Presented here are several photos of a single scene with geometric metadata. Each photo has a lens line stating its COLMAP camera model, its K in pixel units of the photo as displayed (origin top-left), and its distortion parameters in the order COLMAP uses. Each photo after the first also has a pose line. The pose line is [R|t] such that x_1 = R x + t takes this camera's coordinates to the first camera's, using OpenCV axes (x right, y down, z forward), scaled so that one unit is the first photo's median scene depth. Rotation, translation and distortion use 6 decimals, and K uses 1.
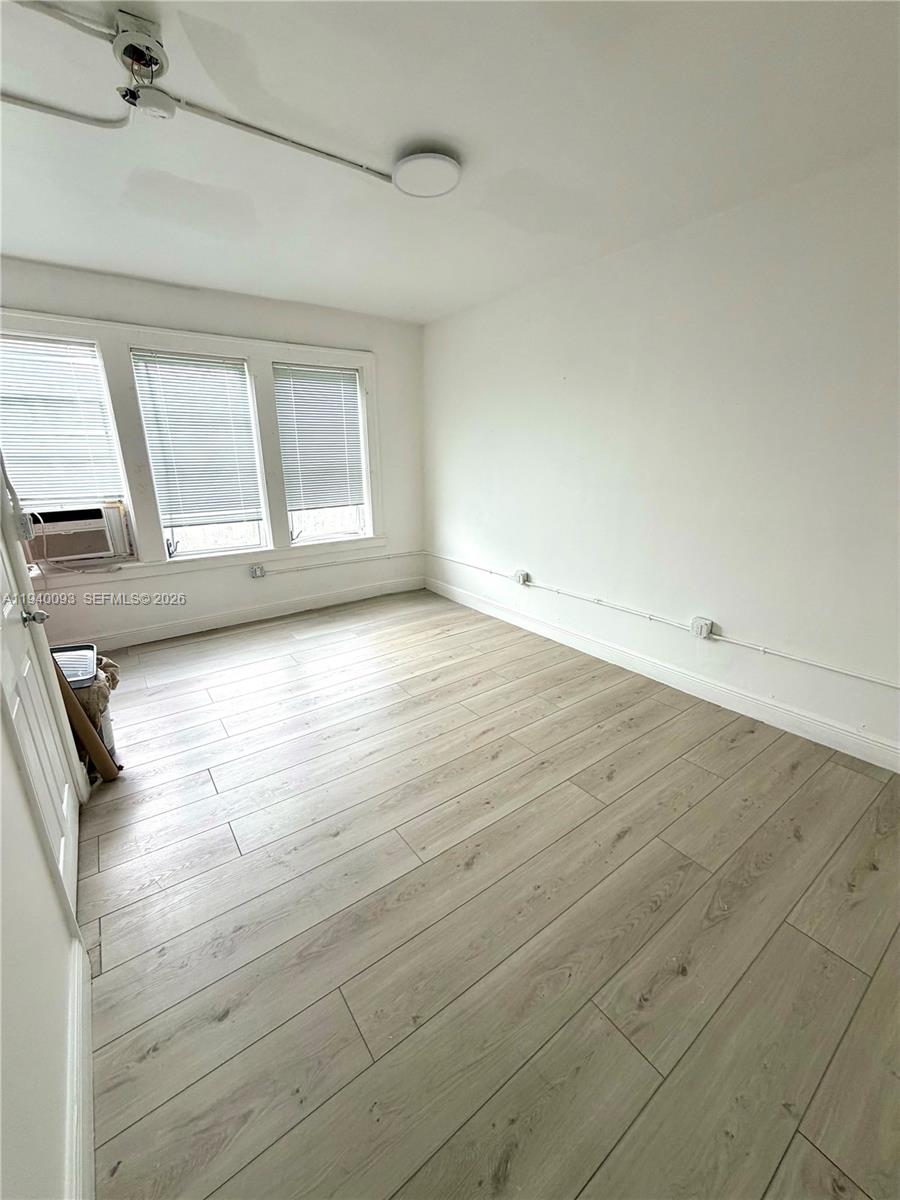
lens RADIAL K [[481.8, 0, 444.7], [0, 481.8, 602.5], [0, 0, 1]] dist [-0.000323, 0.000219]
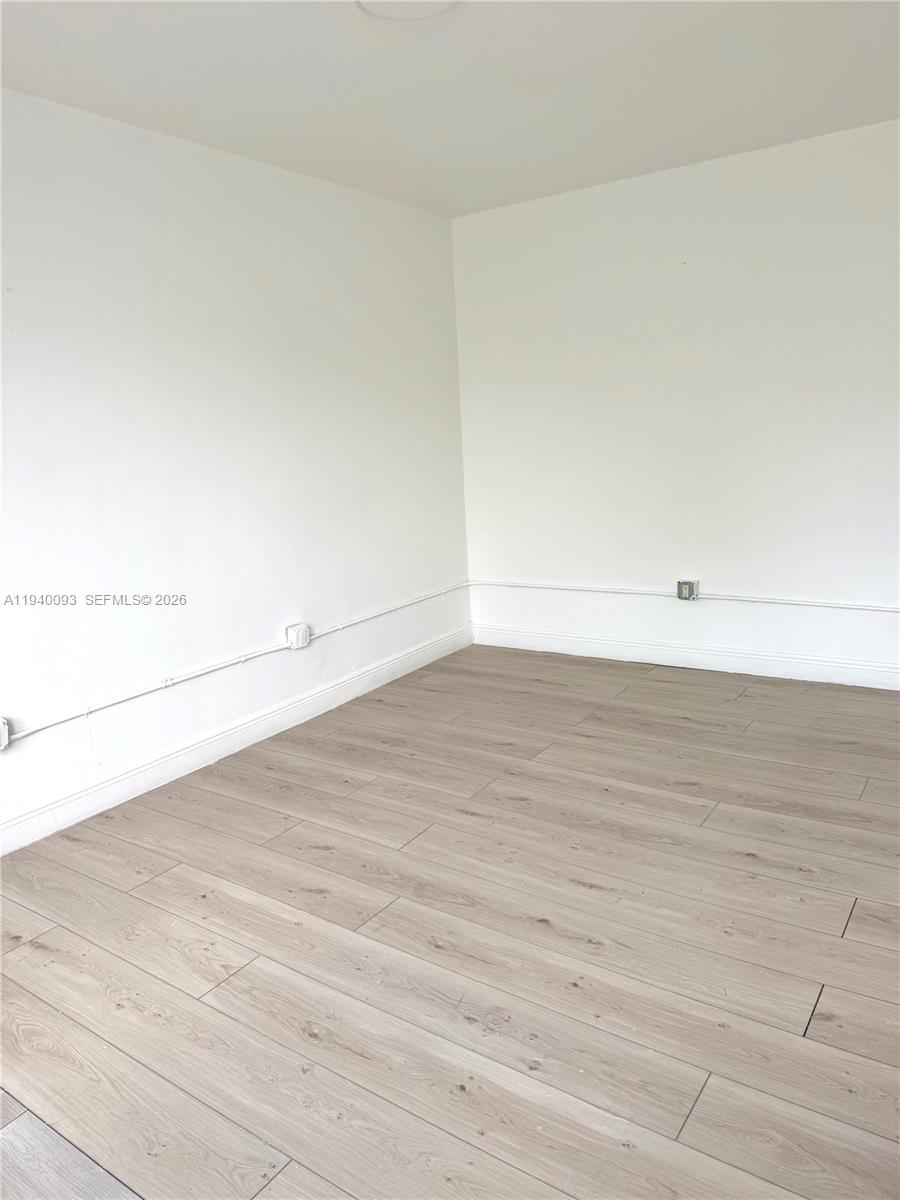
lens RADIAL K [[849.6, 0, 449.8], [0, 849.6, 591.4], [0, 0, 1]] dist [0.016682, -0.033383]
pose [[-0.348359, -0.153319, 0.924738, -0.829165], [0.331766, 0.902507, 0.274613, -0.305531], [-0.876686, 0.402460, -0.263530, 1.038276]]
